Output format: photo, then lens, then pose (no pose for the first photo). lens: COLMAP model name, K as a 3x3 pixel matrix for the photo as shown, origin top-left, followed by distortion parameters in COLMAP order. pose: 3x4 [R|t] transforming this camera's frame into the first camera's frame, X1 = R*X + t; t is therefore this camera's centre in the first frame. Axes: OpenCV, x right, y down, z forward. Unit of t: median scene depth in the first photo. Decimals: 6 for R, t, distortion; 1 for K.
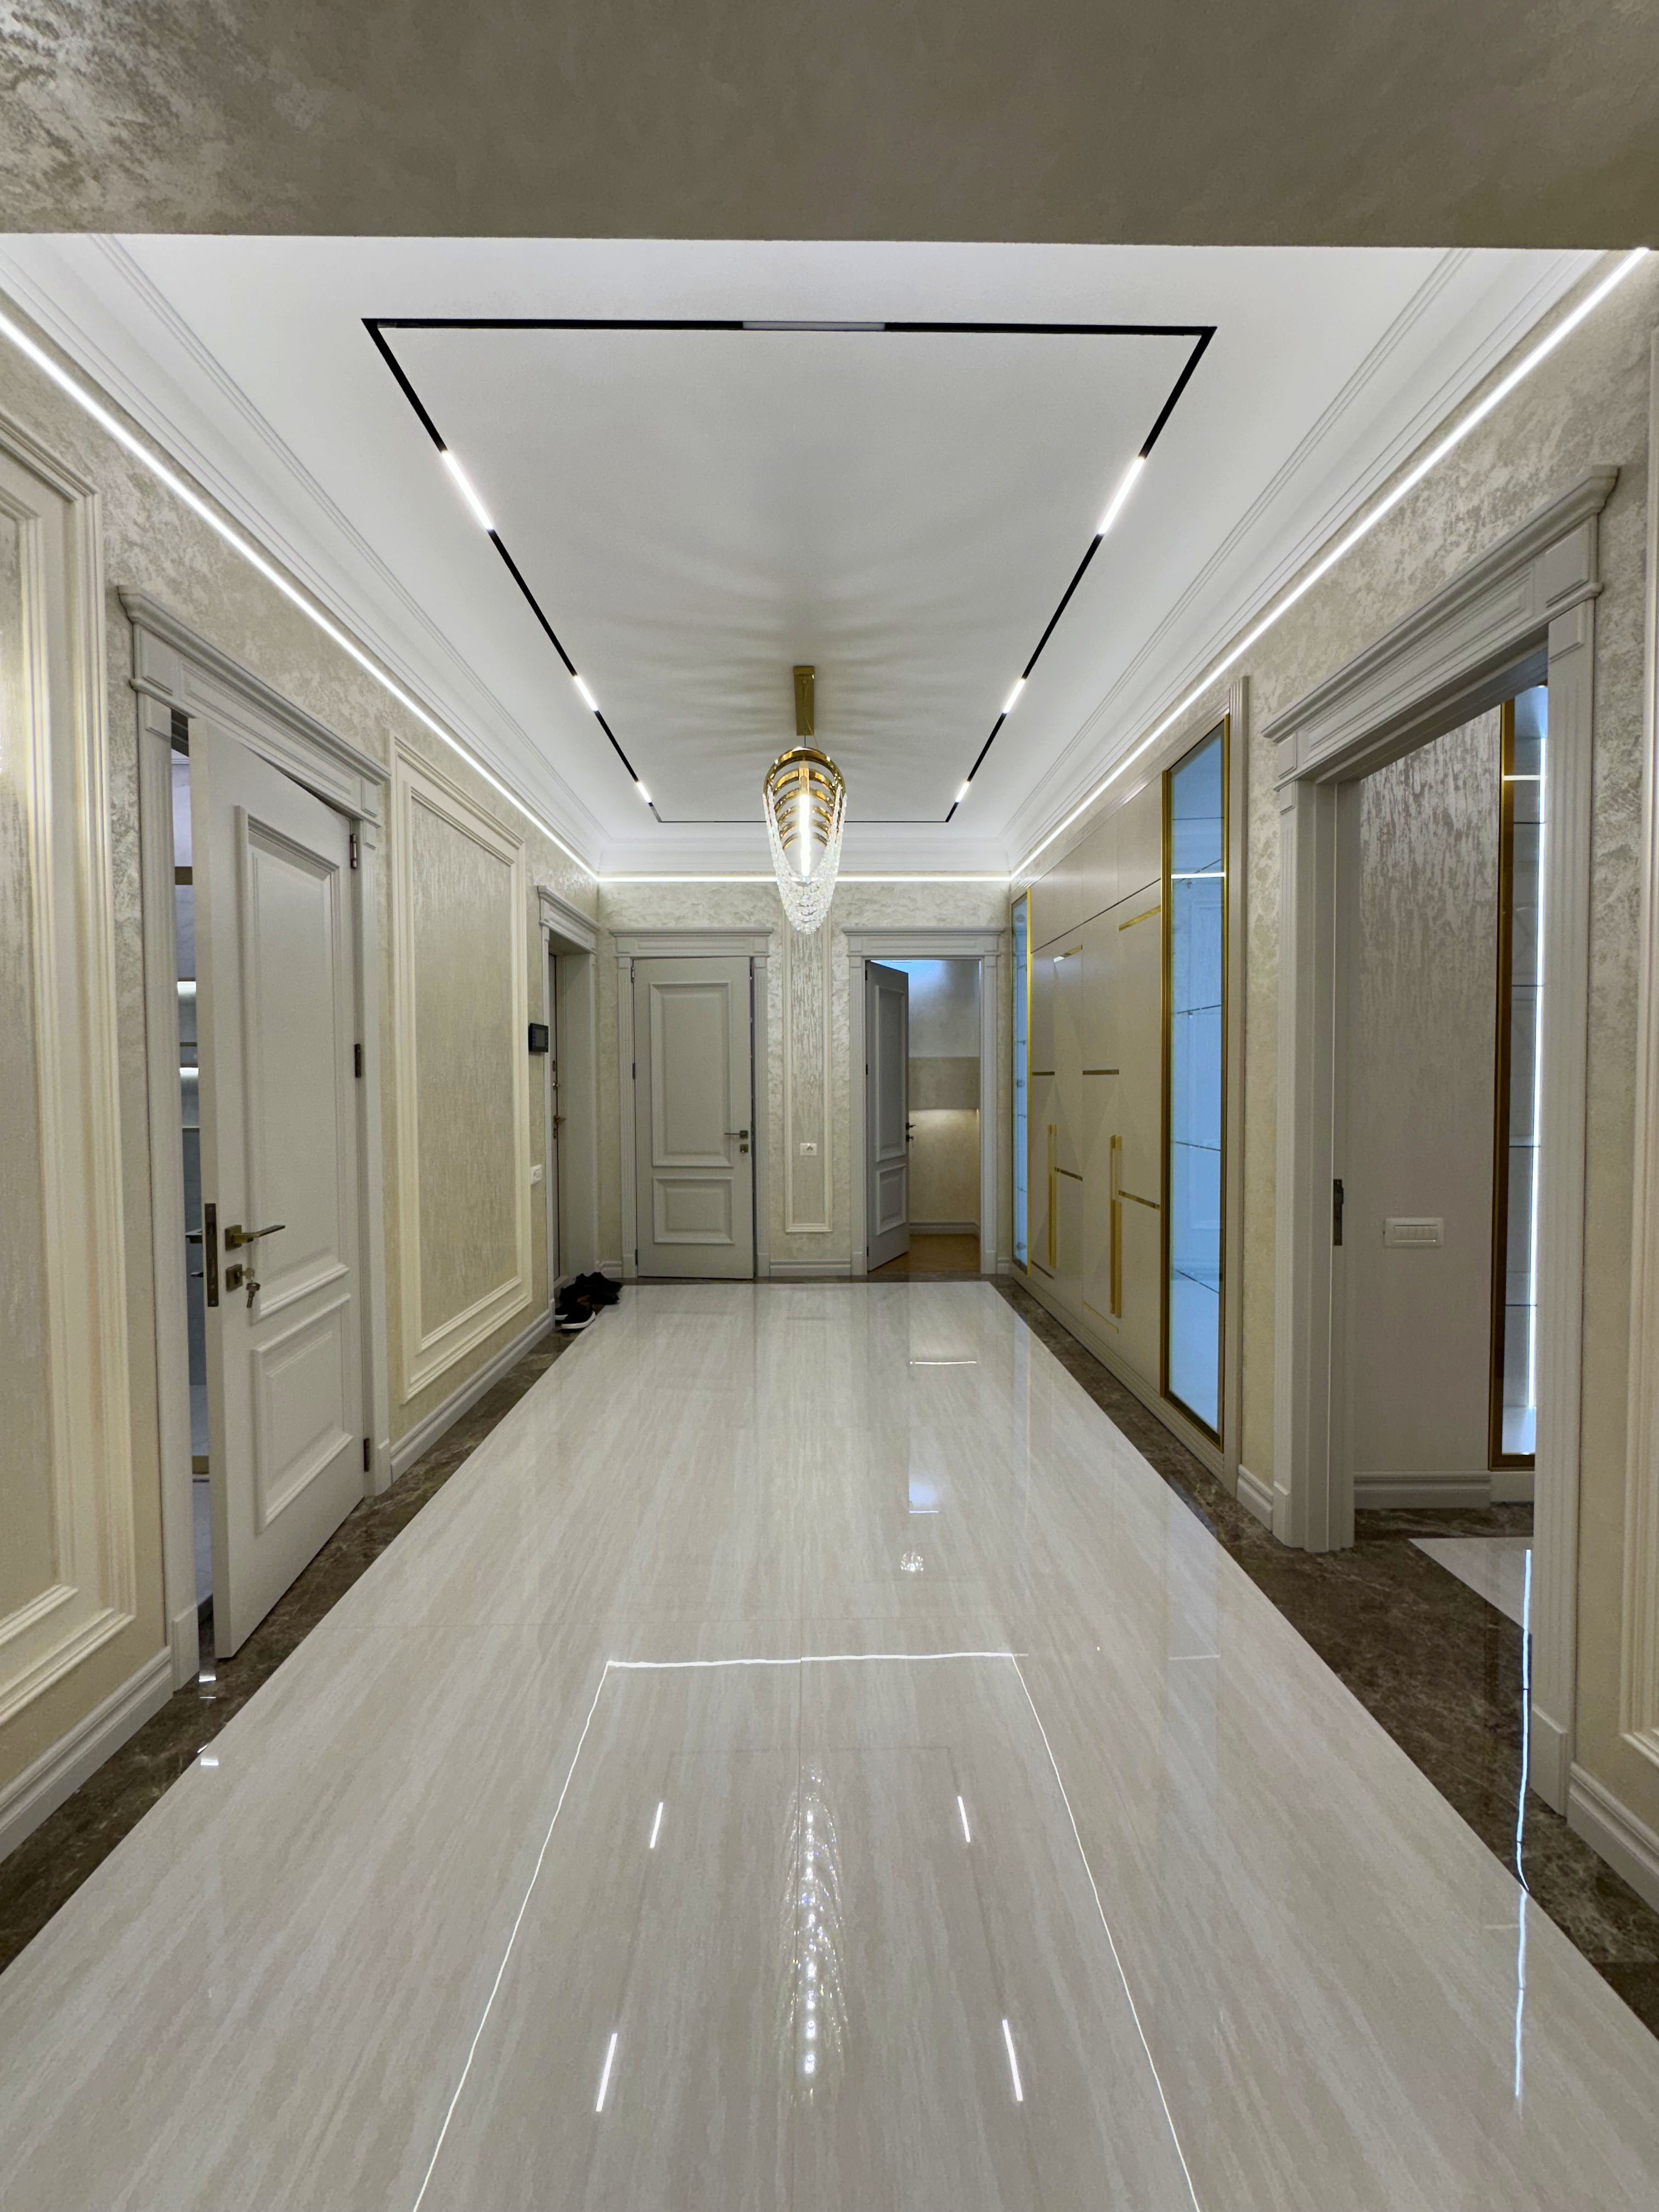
lens RADIAL K [[877.3, 0, 828.4], [0, 877.3, 1105.1], [0, 0, 1]] dist [-0.002530, 0.000194]
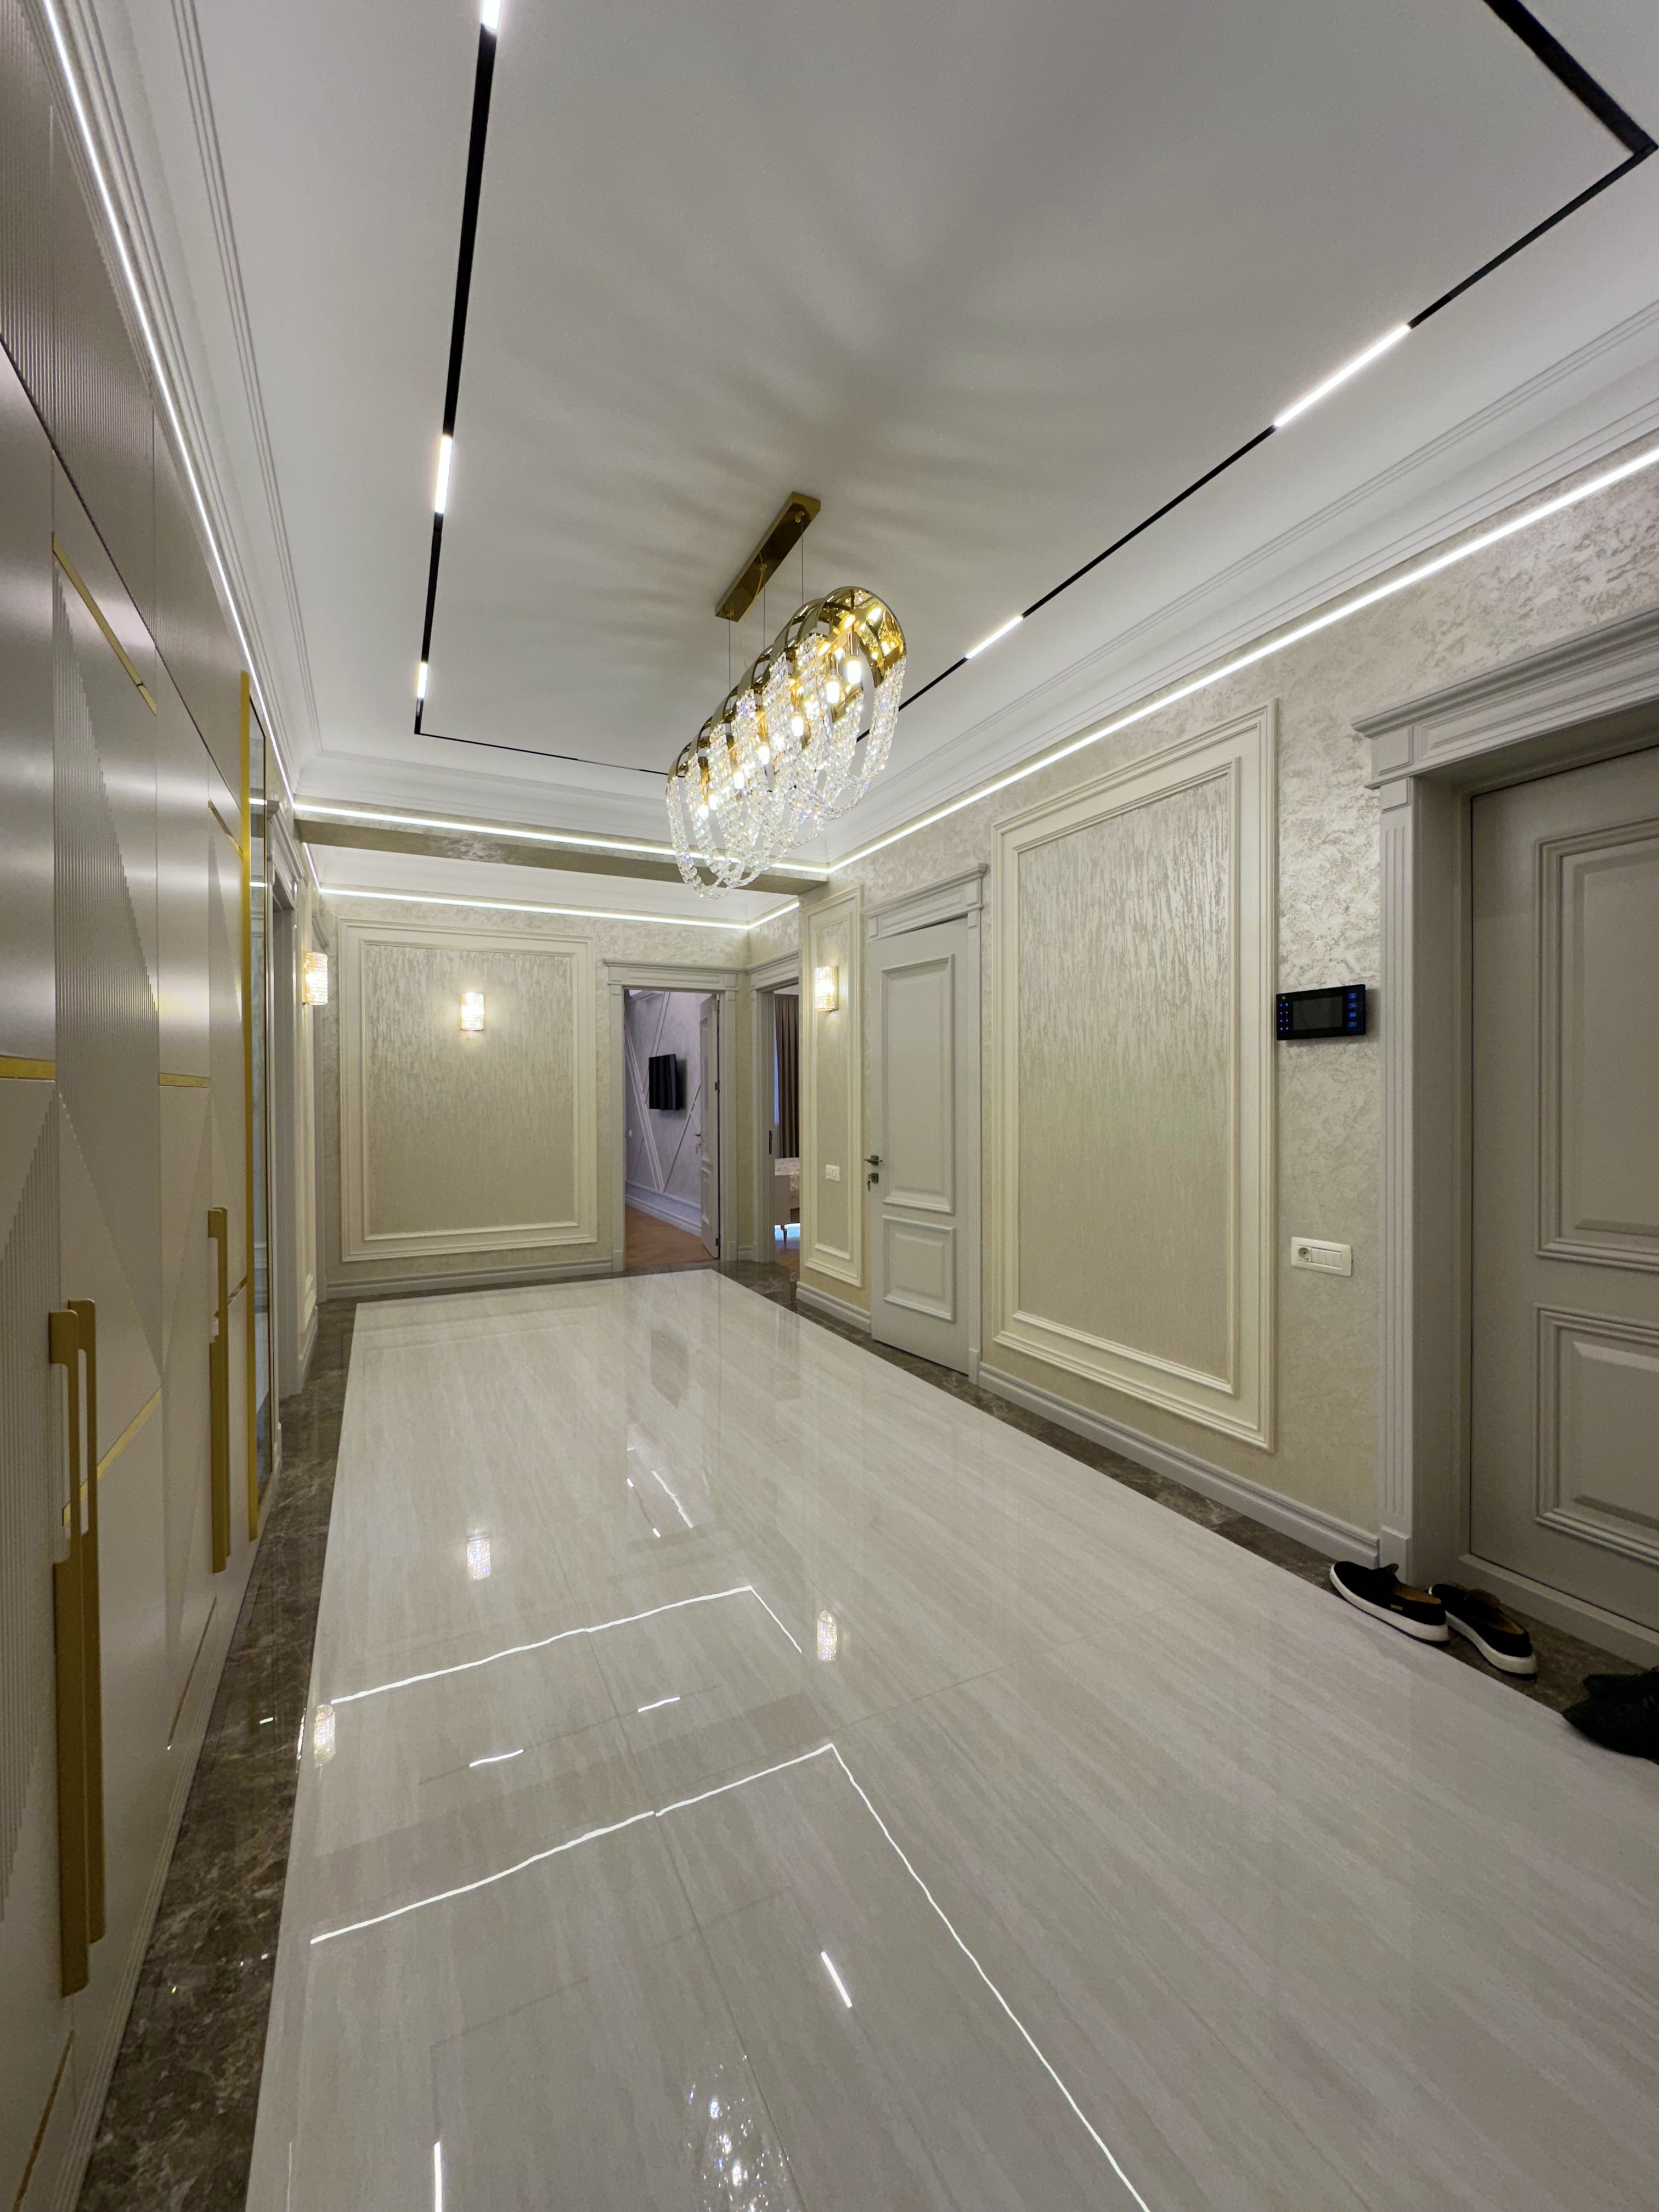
lens RADIAL K [[877.3, 0, 828.4], [0, 877.3, 1105.1], [0, 0, 1]] dist [-0.002530, 0.000194]
pose [[-0.899094, 0.014816, -0.437505, 0.284333], [-0.003350, 0.999165, 0.040722, -0.057325], [0.437743, 0.038079, -0.898294, 1.961488]]
